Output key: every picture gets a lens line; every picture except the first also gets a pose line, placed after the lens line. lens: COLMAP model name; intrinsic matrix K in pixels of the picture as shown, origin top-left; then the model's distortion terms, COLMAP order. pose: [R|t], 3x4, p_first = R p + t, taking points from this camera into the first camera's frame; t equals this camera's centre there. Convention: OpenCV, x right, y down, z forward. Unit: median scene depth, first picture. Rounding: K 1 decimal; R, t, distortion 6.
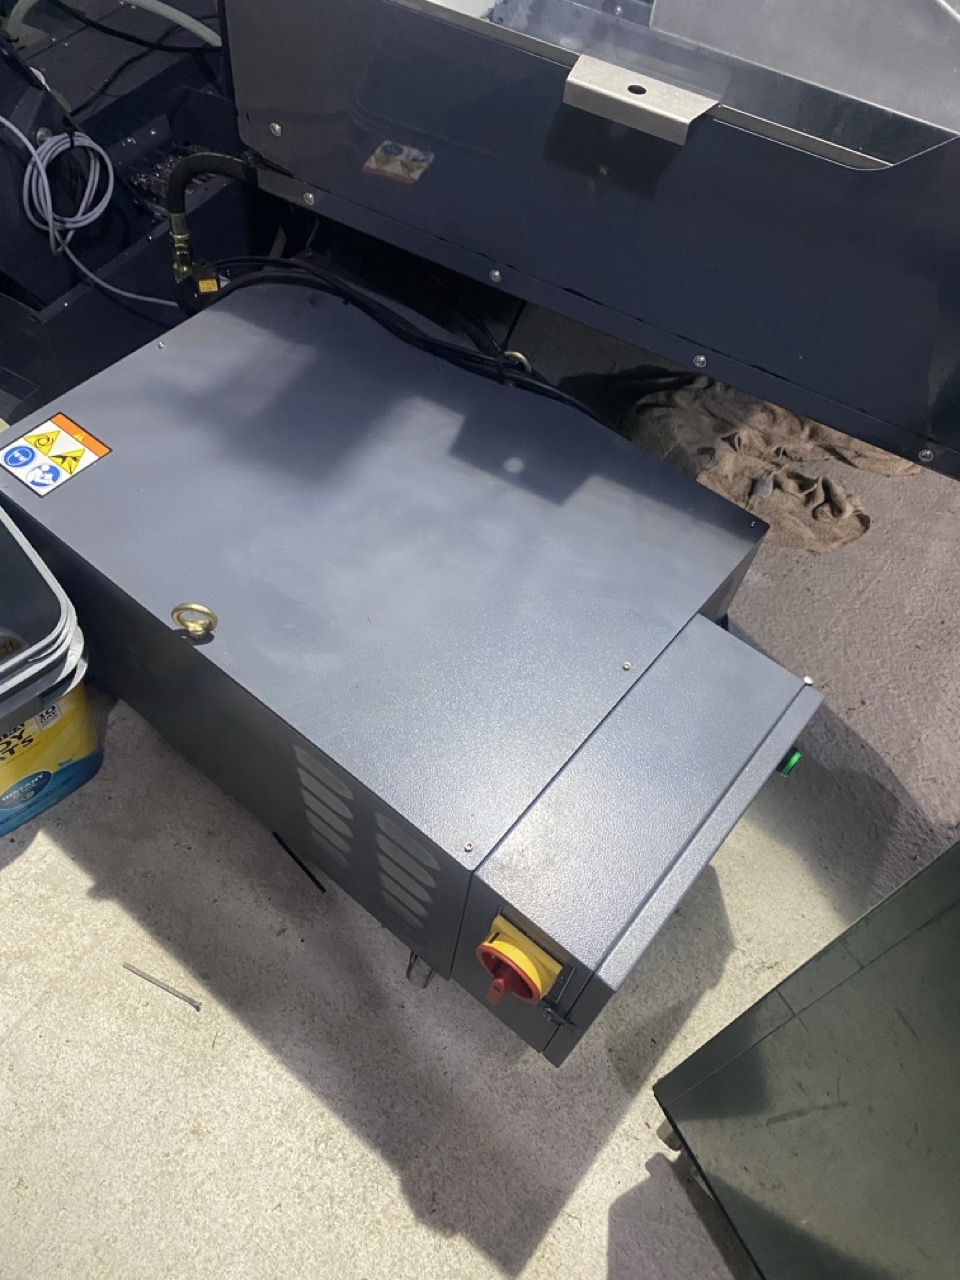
lens RADIAL K [[975.9, 0, 480.0], [0, 975.9, 640.0], [0, 0, 1]] dist [0.037560, -0.044228]
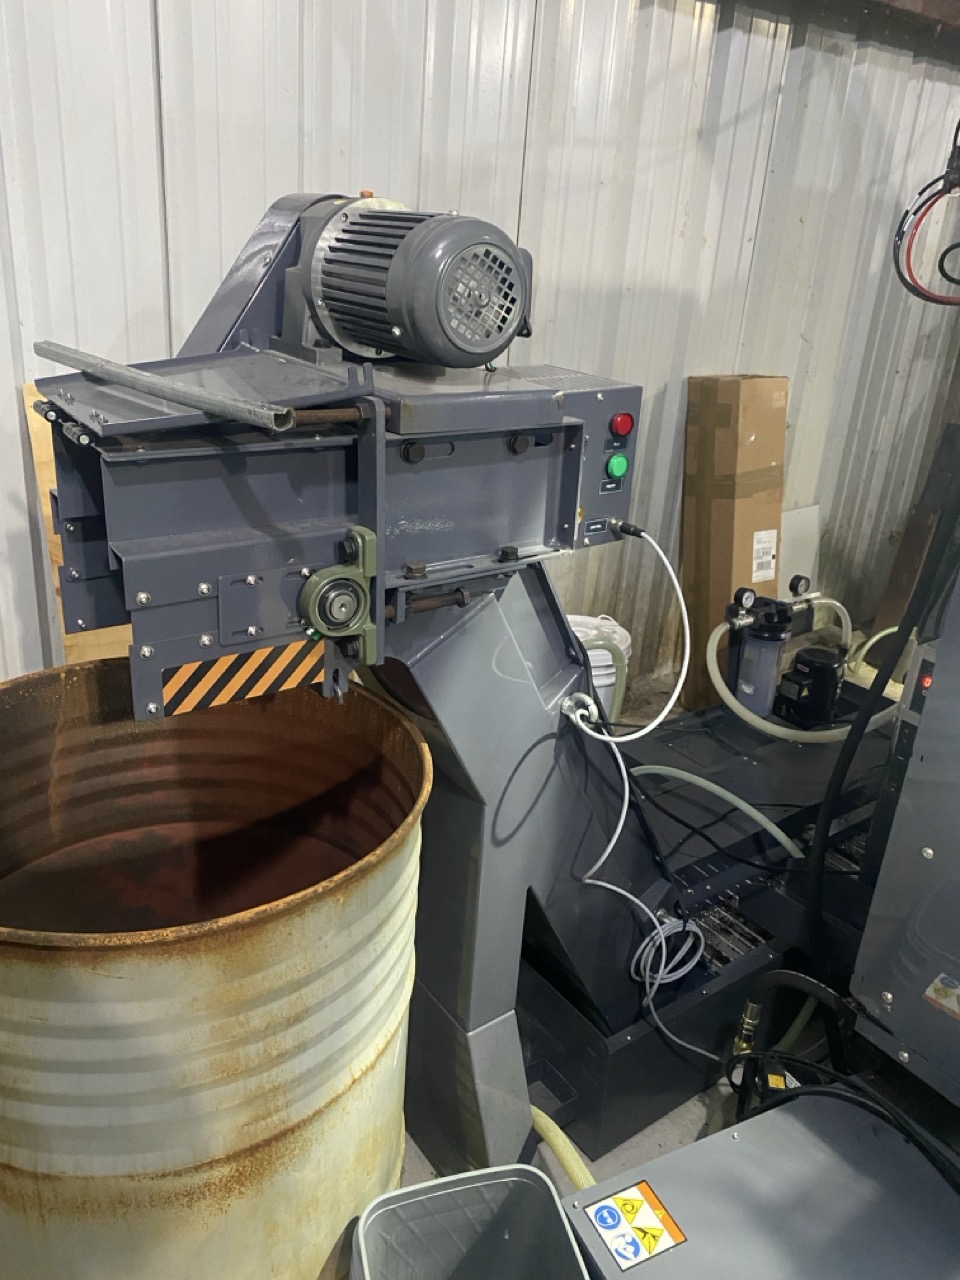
lens RADIAL K [[975.9, 0, 480.0], [0, 975.9, 640.0], [0, 0, 1]] dist [0.037560, -0.044228]
pose [[0.907650, 0.144971, -0.393898, -0.240579], [-0.341489, 0.800708, -0.492191, -0.106266], [0.244044, 0.581248, 0.776269, -0.287943]]
